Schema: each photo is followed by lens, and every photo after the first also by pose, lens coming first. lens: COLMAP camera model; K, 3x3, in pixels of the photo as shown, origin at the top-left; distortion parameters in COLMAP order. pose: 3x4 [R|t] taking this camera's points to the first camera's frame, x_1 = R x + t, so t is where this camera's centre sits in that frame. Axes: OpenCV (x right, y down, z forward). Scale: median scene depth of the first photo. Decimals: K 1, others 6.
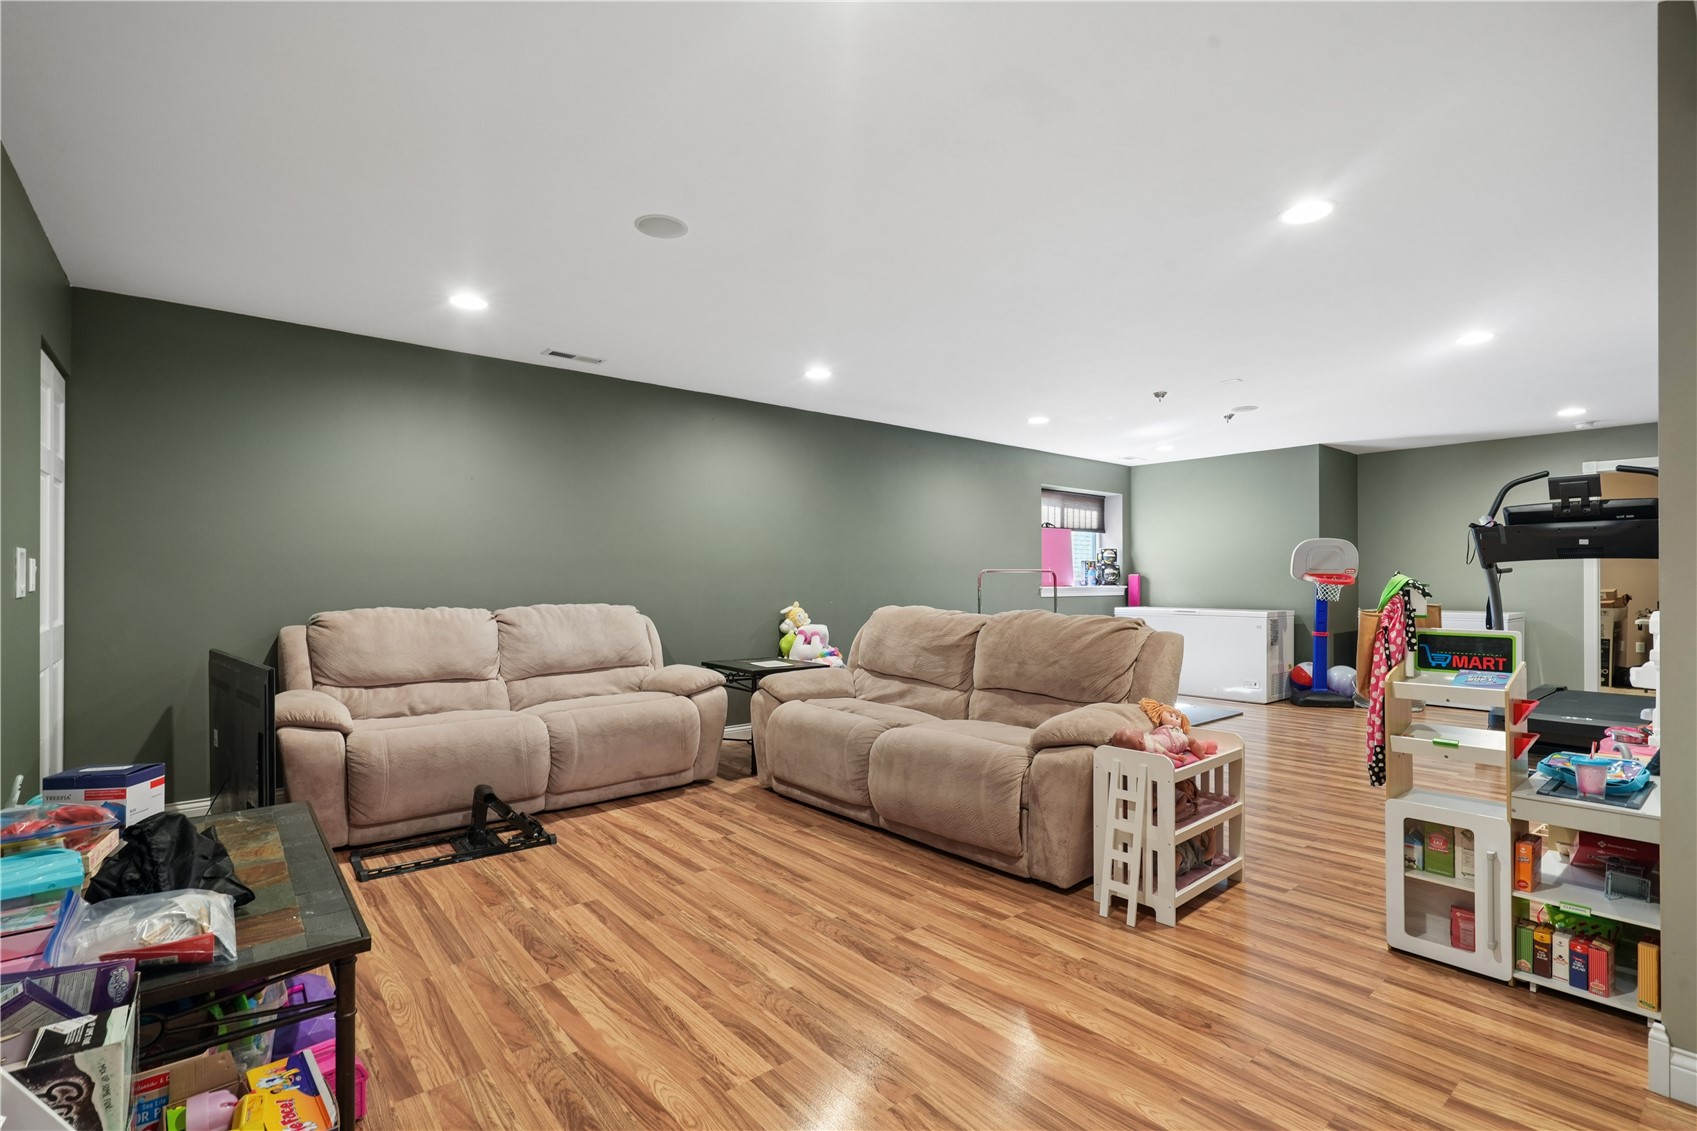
lens RADIAL K [[770.2, 0, 854.0], [0, 770.2, 579.9], [0, 0, 1]] dist [-0.005842, 0.002183]
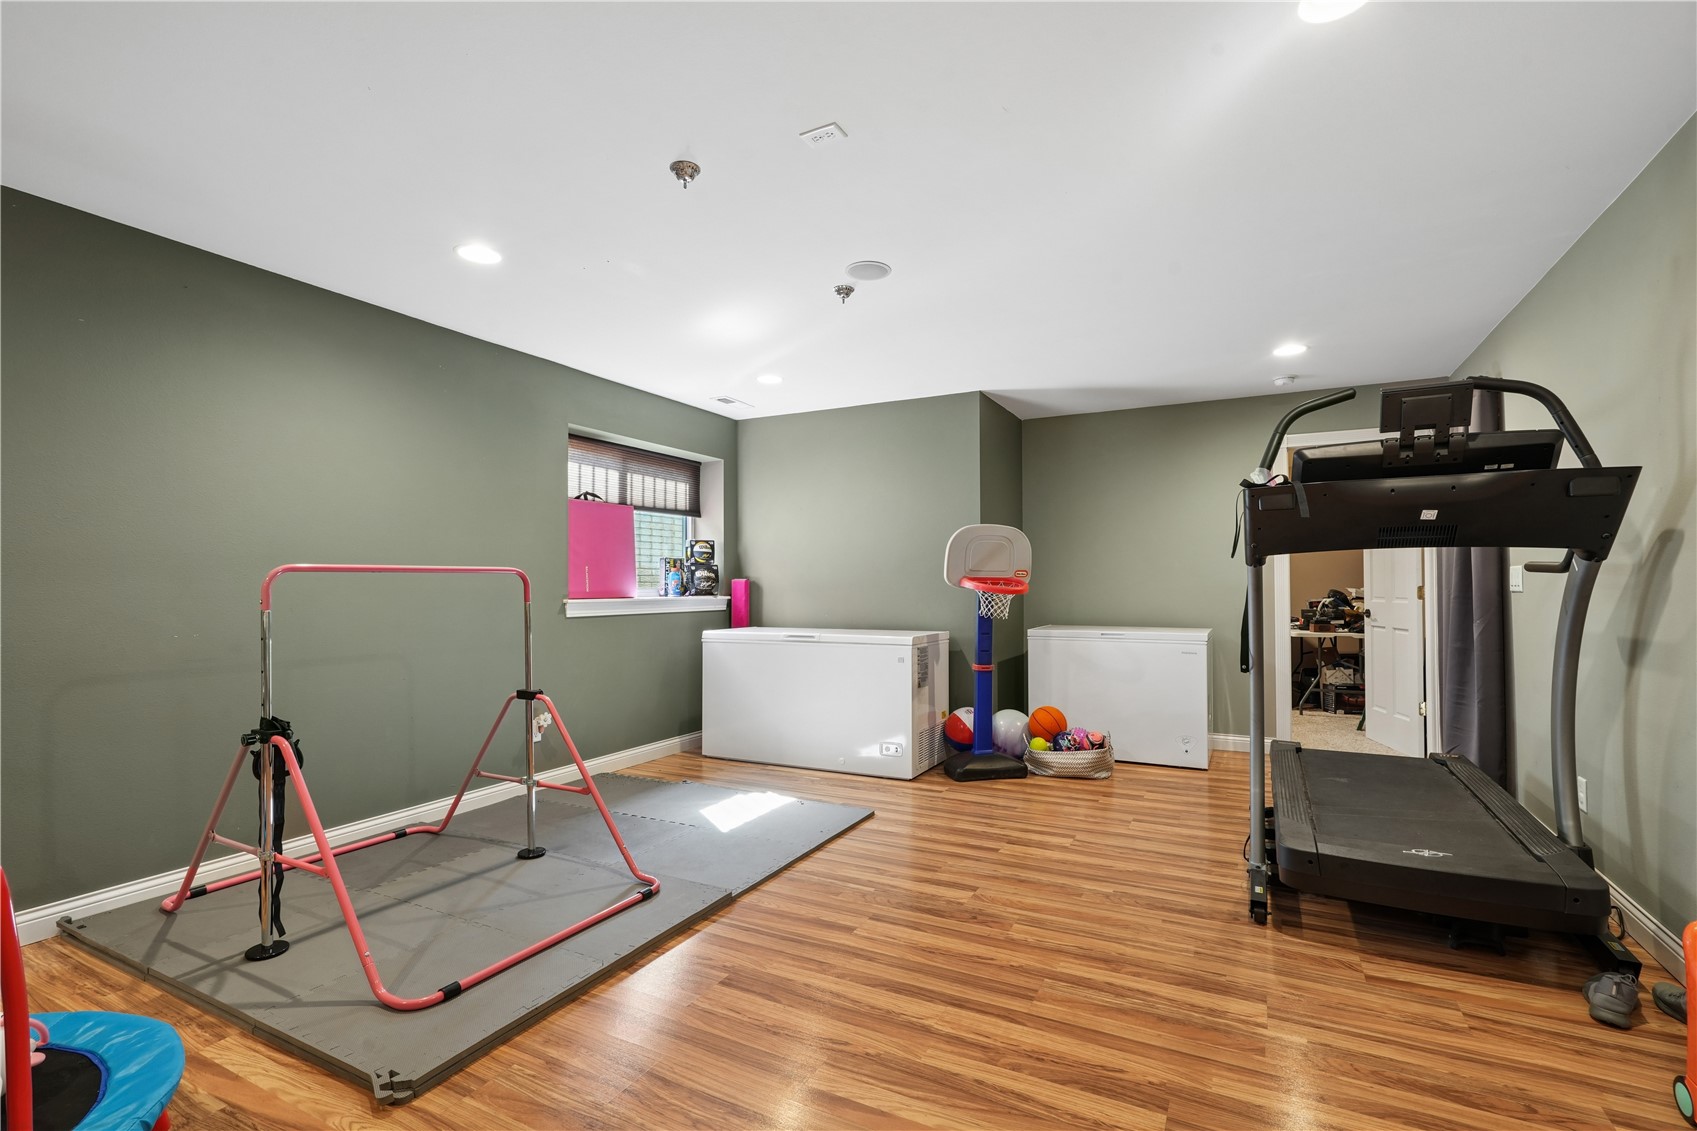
lens RADIAL K [[770.2, 0, 849.7], [0, 770.2, 577.5], [0, 0, 1]] dist [-0.005842, 0.002183]
pose [[0.922910, -0.000235, 0.385016, 0.227348], [0.004081, 0.999950, -0.009173, -0.001929], [-0.384995, 0.010038, 0.922864, 0.401171]]
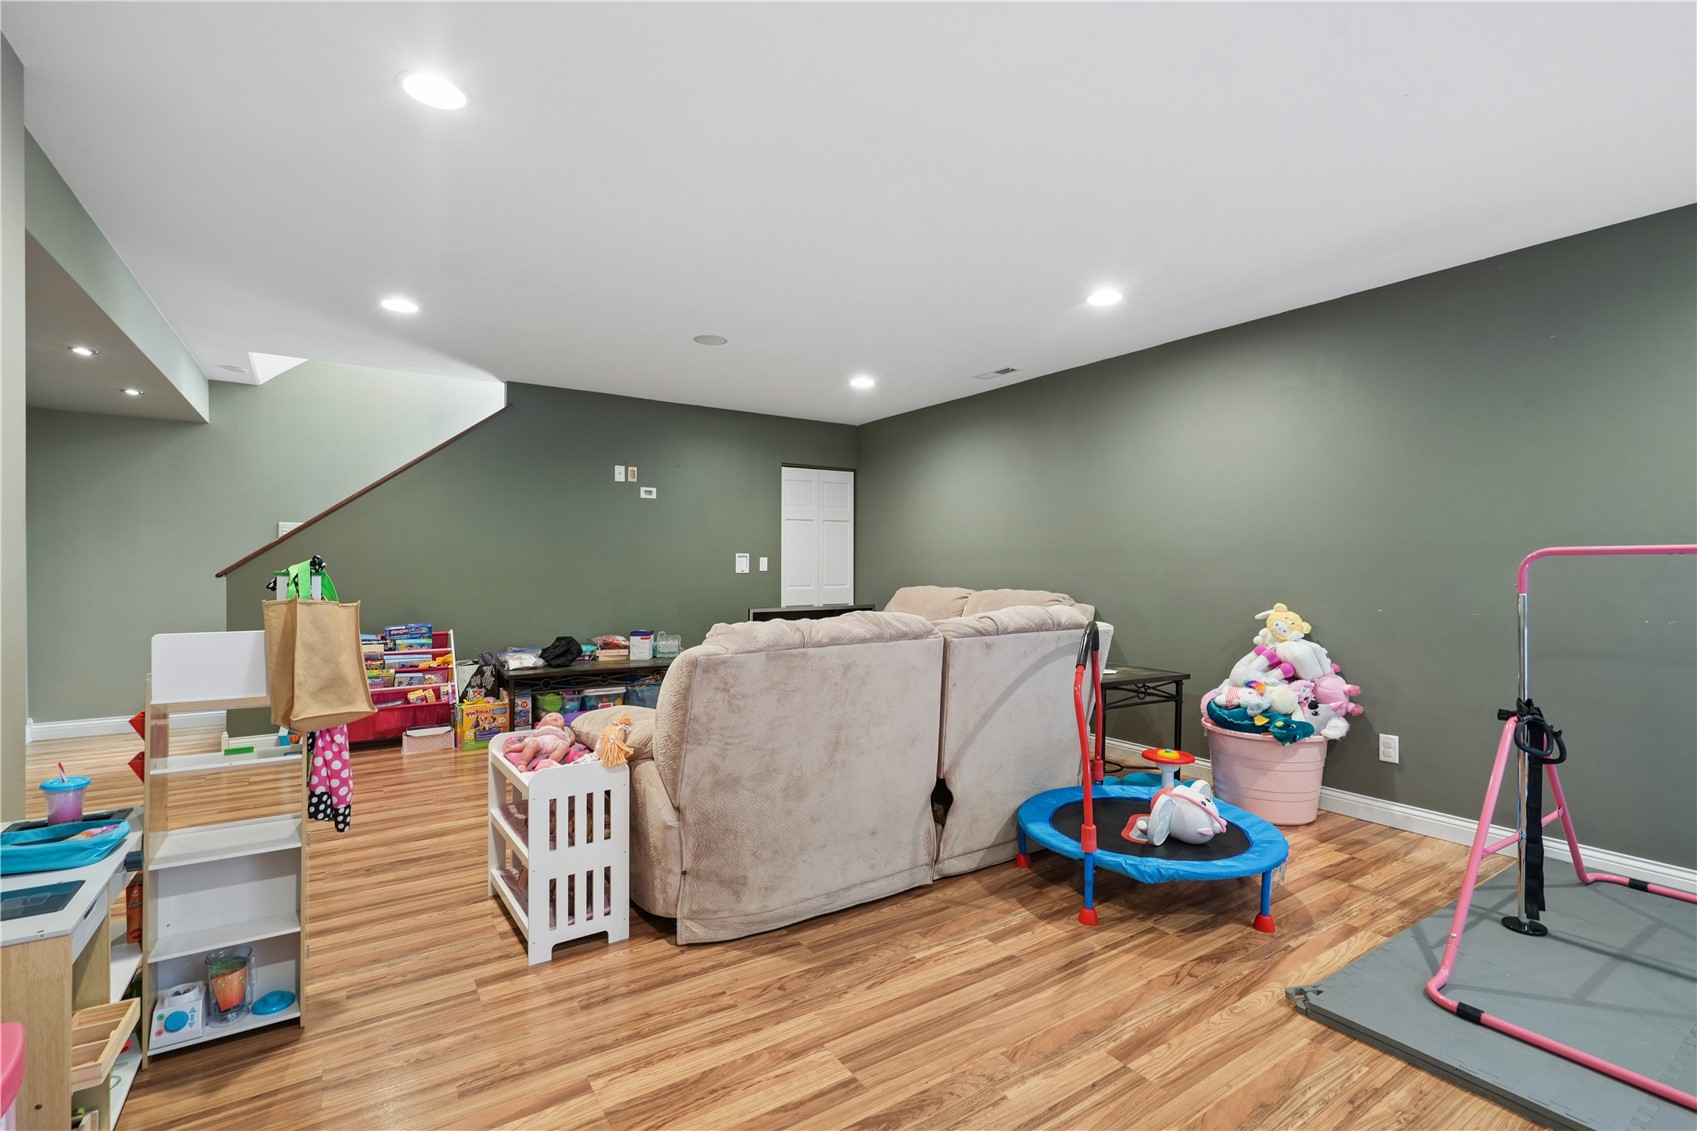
lens RADIAL K [[770.2, 0, 857.3], [0, 770.2, 569.4], [0, 0, 1]] dist [-0.005842, 0.002183]
pose [[-0.115953, -0.002090, -0.993253, 0.546792], [0.018772, 0.999815, -0.004295, -0.001296], [0.993077, -0.019143, -0.115892, 0.628773]]
